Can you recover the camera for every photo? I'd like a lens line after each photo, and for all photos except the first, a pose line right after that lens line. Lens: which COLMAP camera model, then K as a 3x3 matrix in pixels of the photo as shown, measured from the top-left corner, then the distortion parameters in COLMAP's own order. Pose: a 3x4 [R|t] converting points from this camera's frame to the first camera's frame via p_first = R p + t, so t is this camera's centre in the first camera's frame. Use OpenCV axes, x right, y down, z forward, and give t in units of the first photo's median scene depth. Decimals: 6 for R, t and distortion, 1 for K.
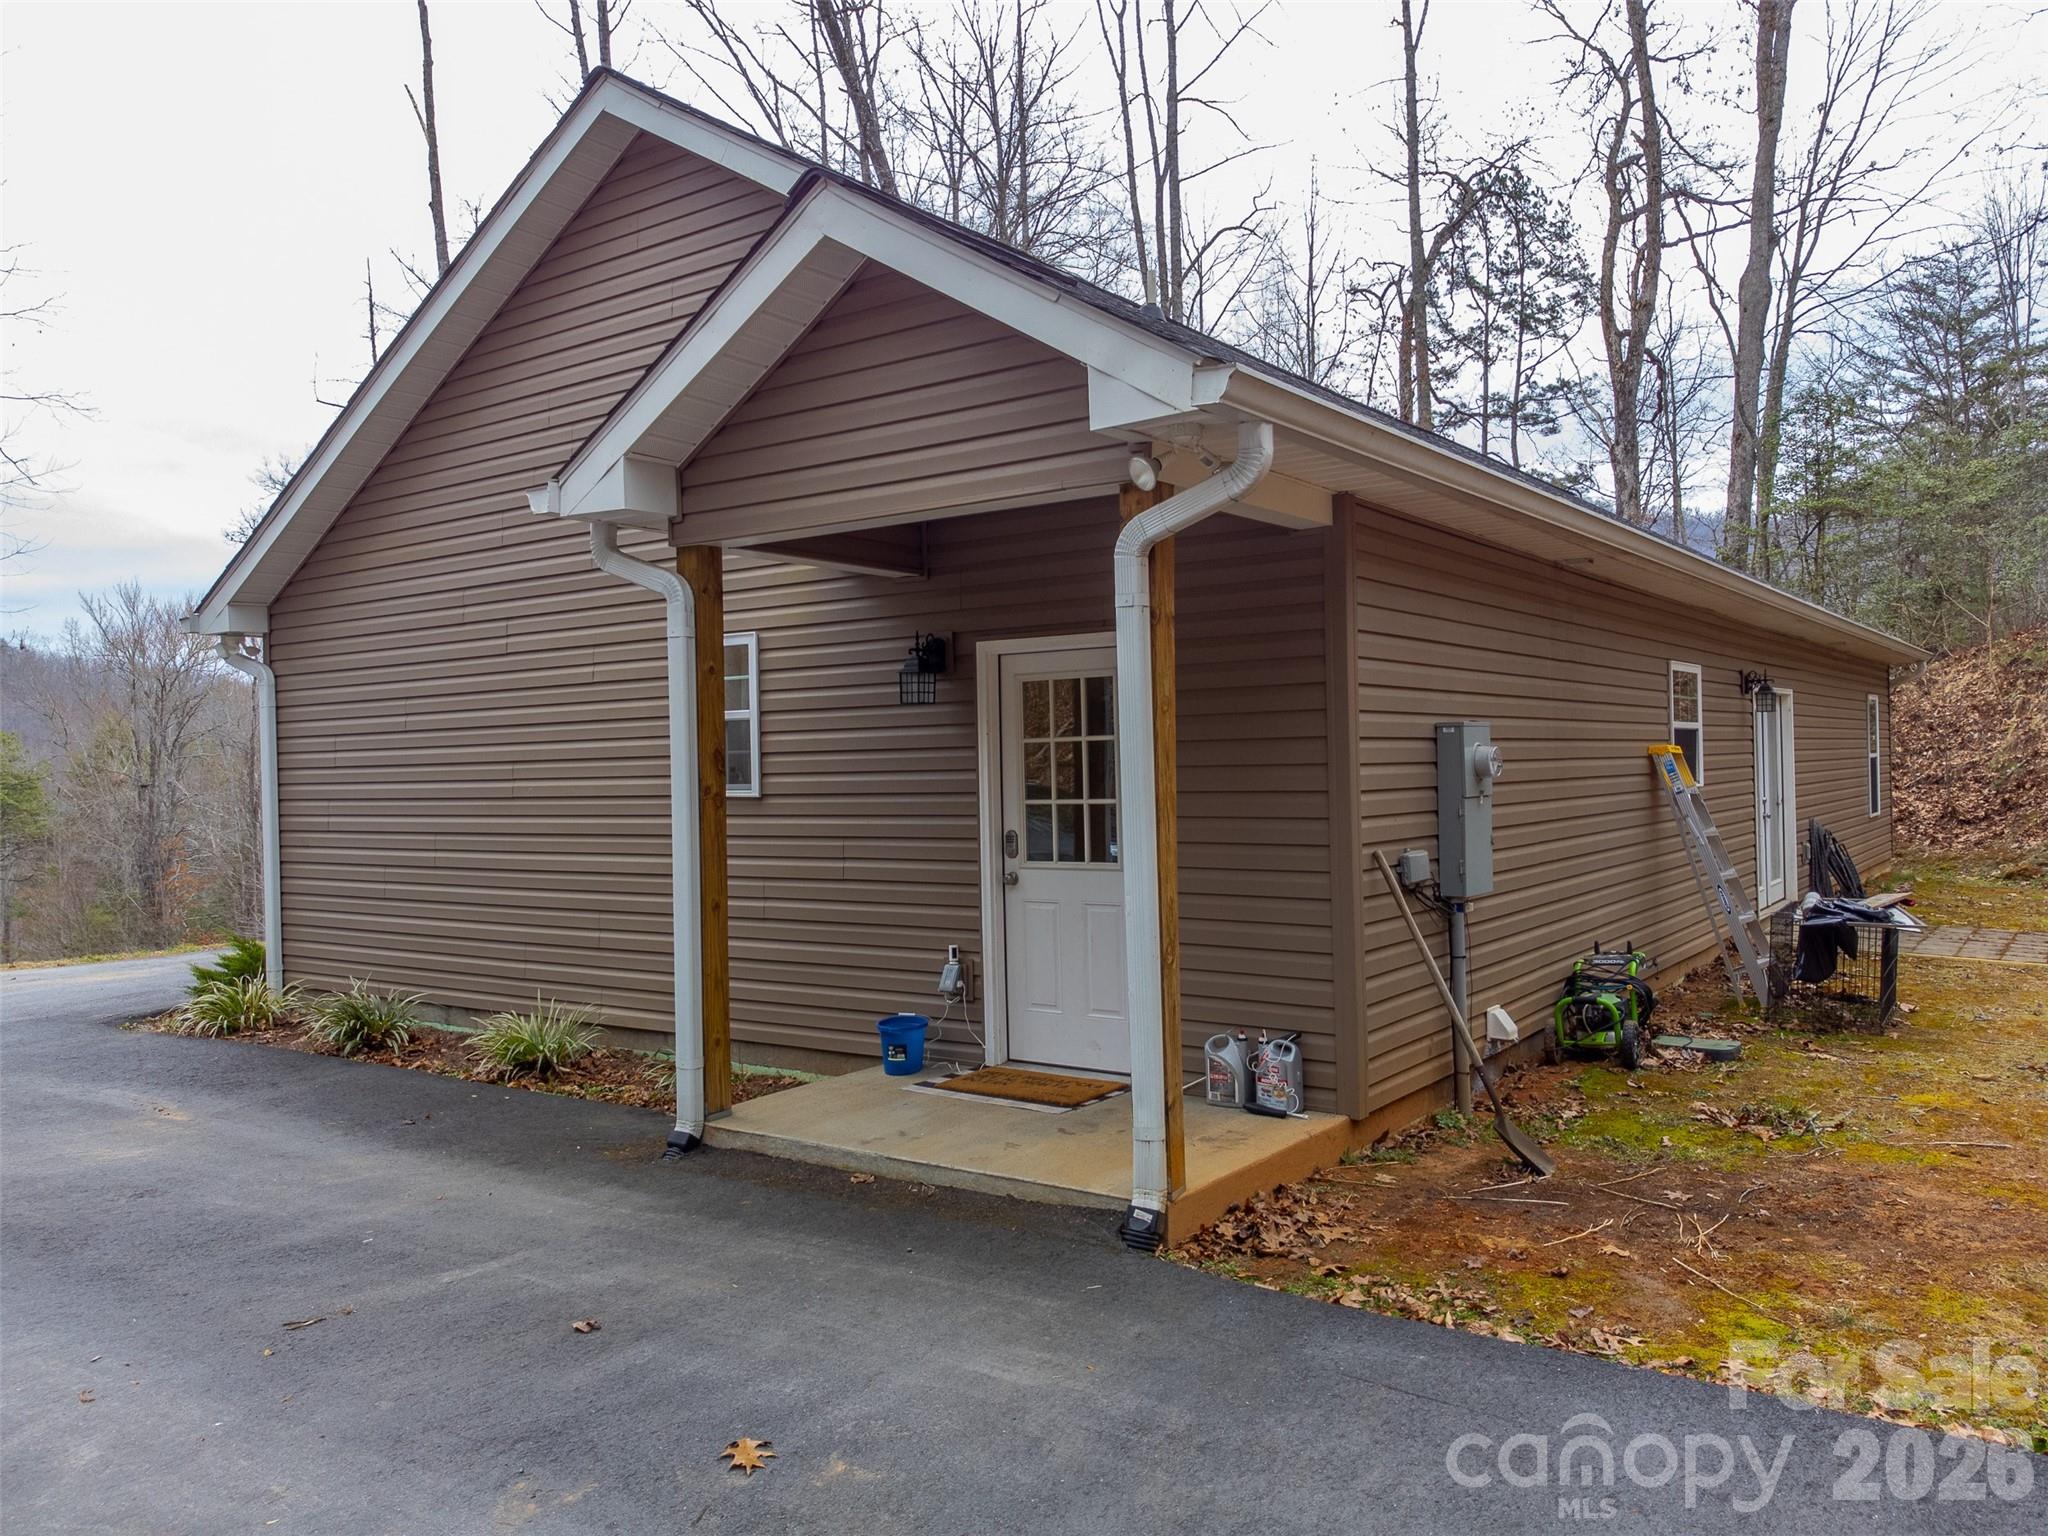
lens RADIAL K [[1503.0, 0, 1024.0], [0, 1503.0, 768.0], [0, 0, 1]] dist [0.025395, -0.002338]
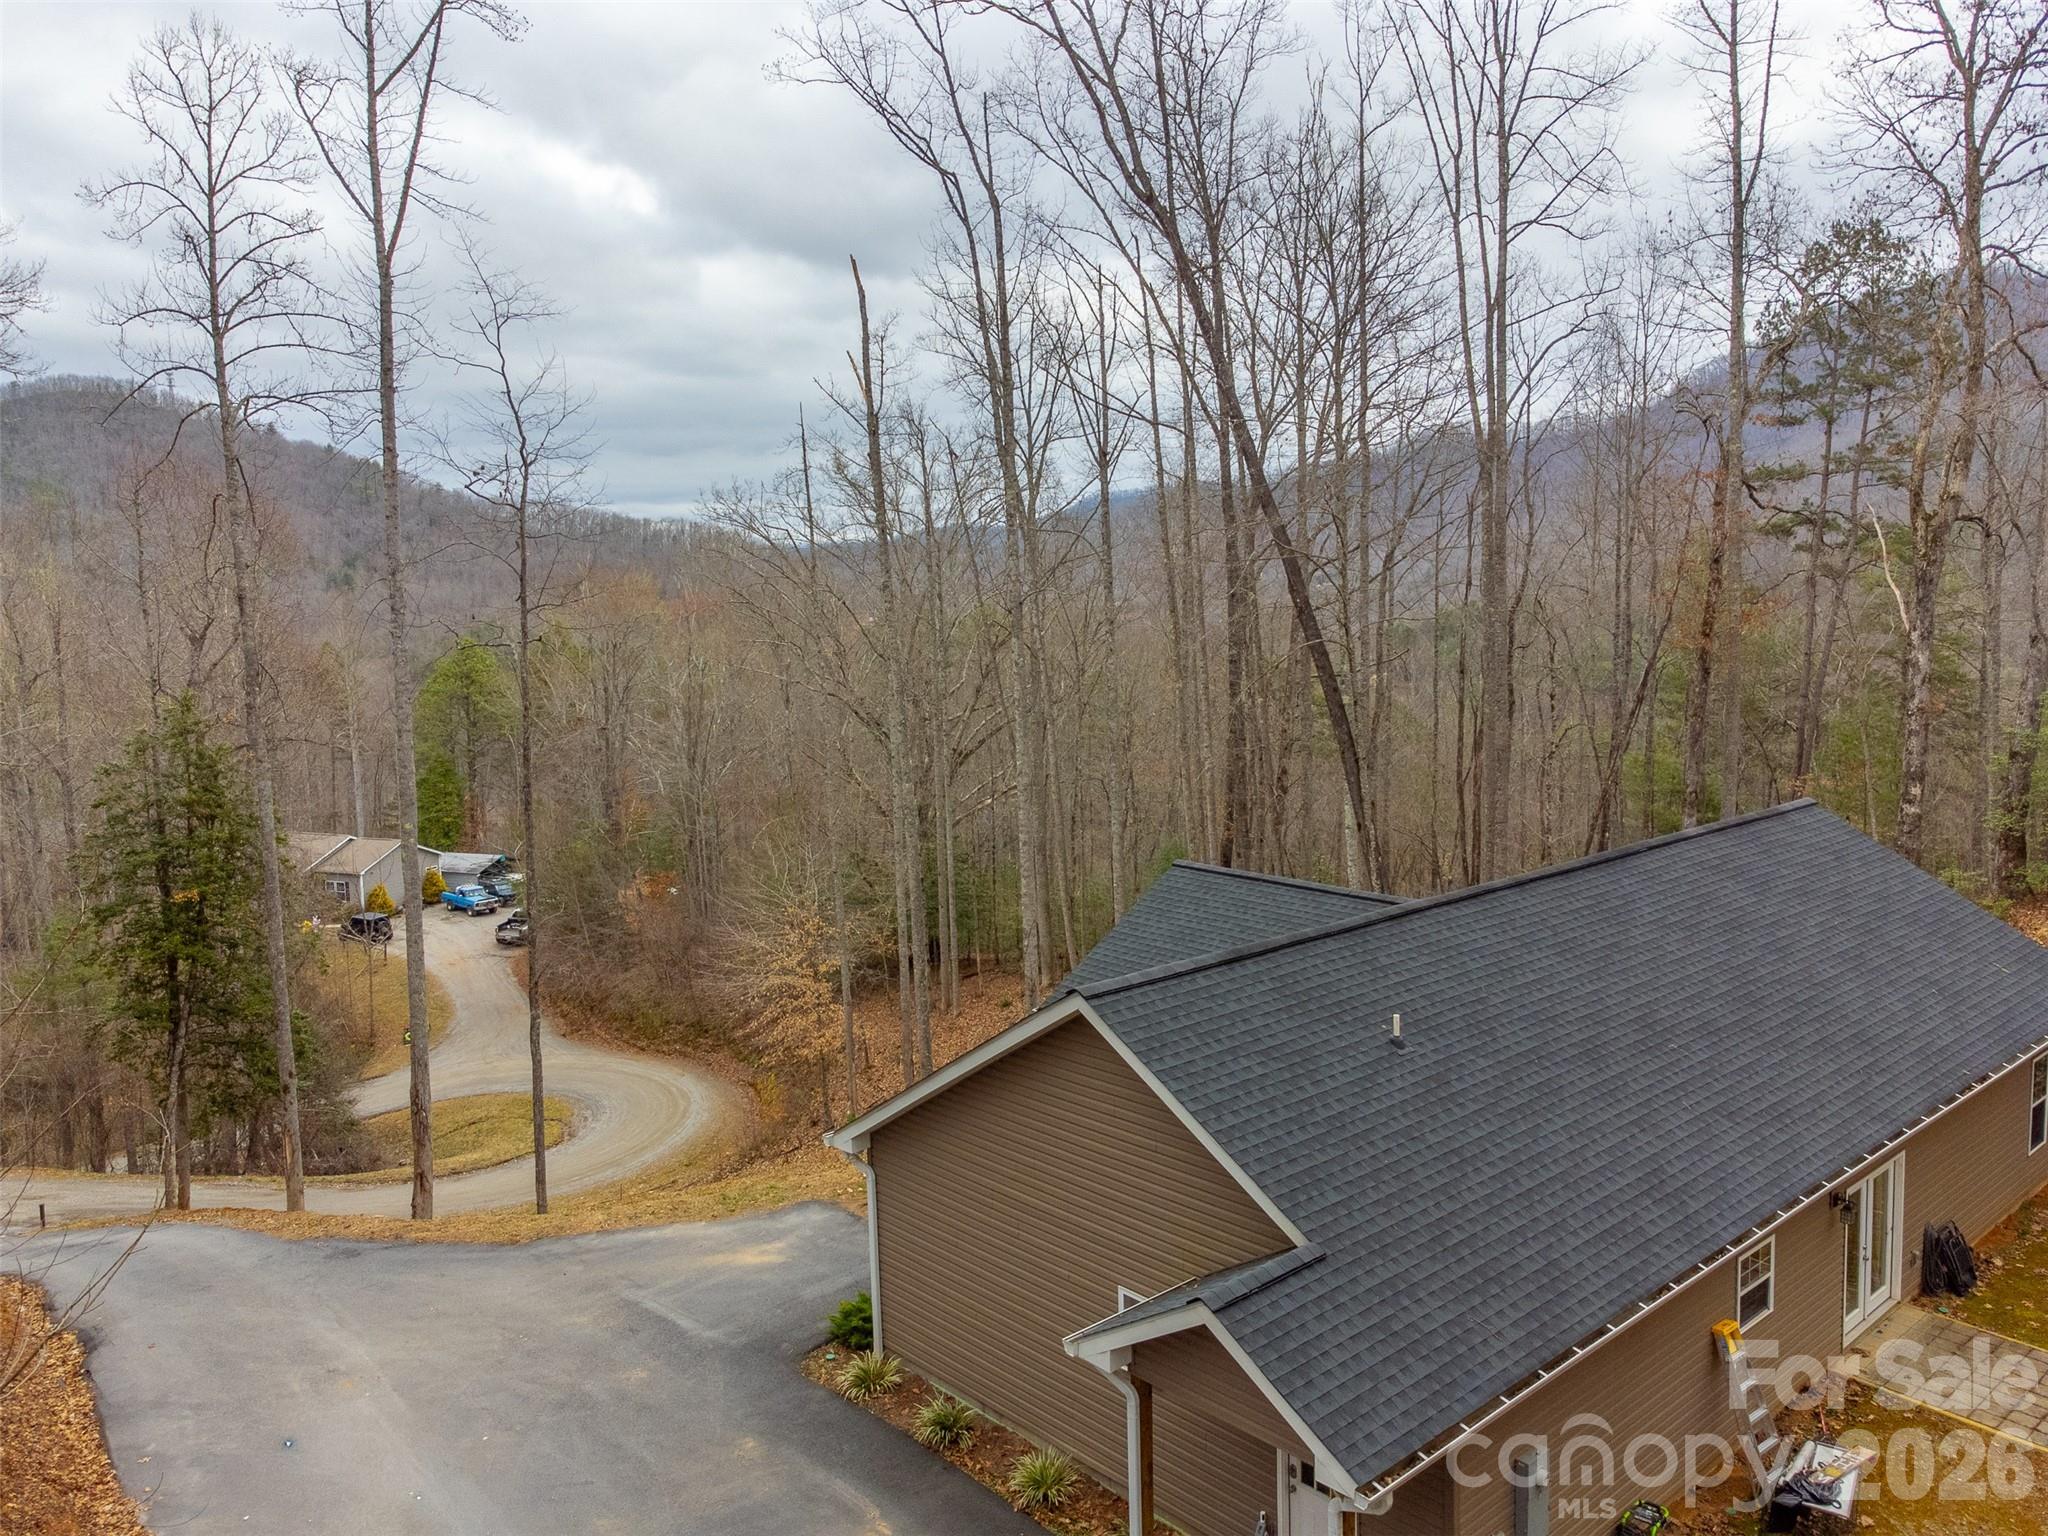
lens RADIAL K [[1503.0, 0, 1024.0], [0, 1503.0, 768.0], [0, 0, 1]] dist [0.025395, -0.002338]
pose [[0.975035, 0.022994, -0.220857, 0.011147], [0.003335, 0.992995, 0.118109, -0.191289], [0.222026, -0.115897, 0.968128, -0.154964]]
